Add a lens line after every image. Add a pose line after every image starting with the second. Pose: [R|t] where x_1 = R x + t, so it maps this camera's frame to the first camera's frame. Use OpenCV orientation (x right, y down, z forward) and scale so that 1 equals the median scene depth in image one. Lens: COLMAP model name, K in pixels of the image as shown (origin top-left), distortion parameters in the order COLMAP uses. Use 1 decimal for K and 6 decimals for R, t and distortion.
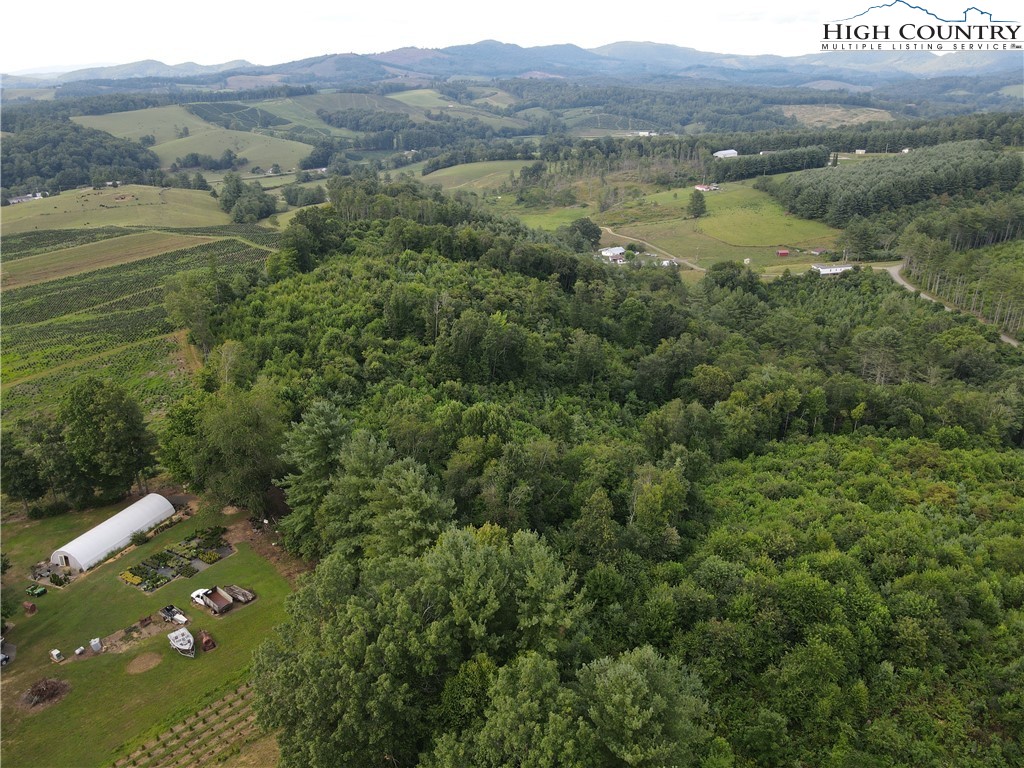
lens RADIAL K [[731.3, 0, 499.0], [0, 731.3, 383.0], [0, 0, 1]] dist [-0.000794, 0.039660]
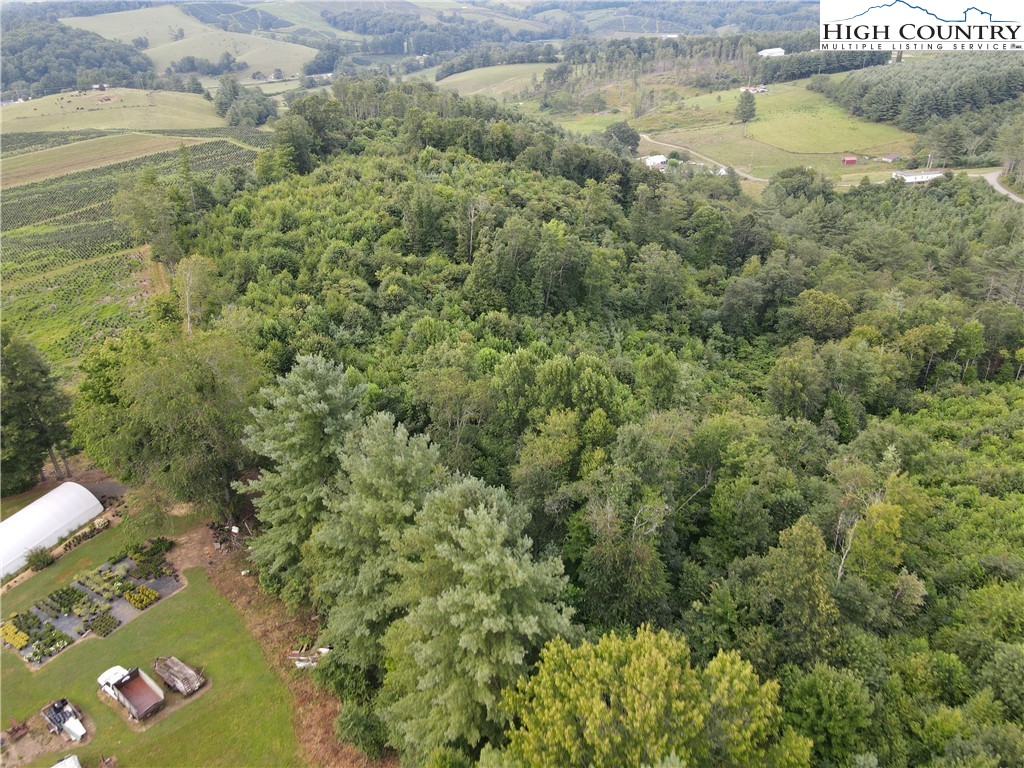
lens RADIAL K [[731.3, 0, 499.0], [0, 731.3, 383.0], [0, 0, 1]] dist [-0.000794, 0.039660]
pose [[0.999856, 0.005039, -0.016213, -0.035221], [-0.003311, 0.994479, 0.104885, -0.006191], [0.016652, -0.104816, 0.994352, 0.180134]]
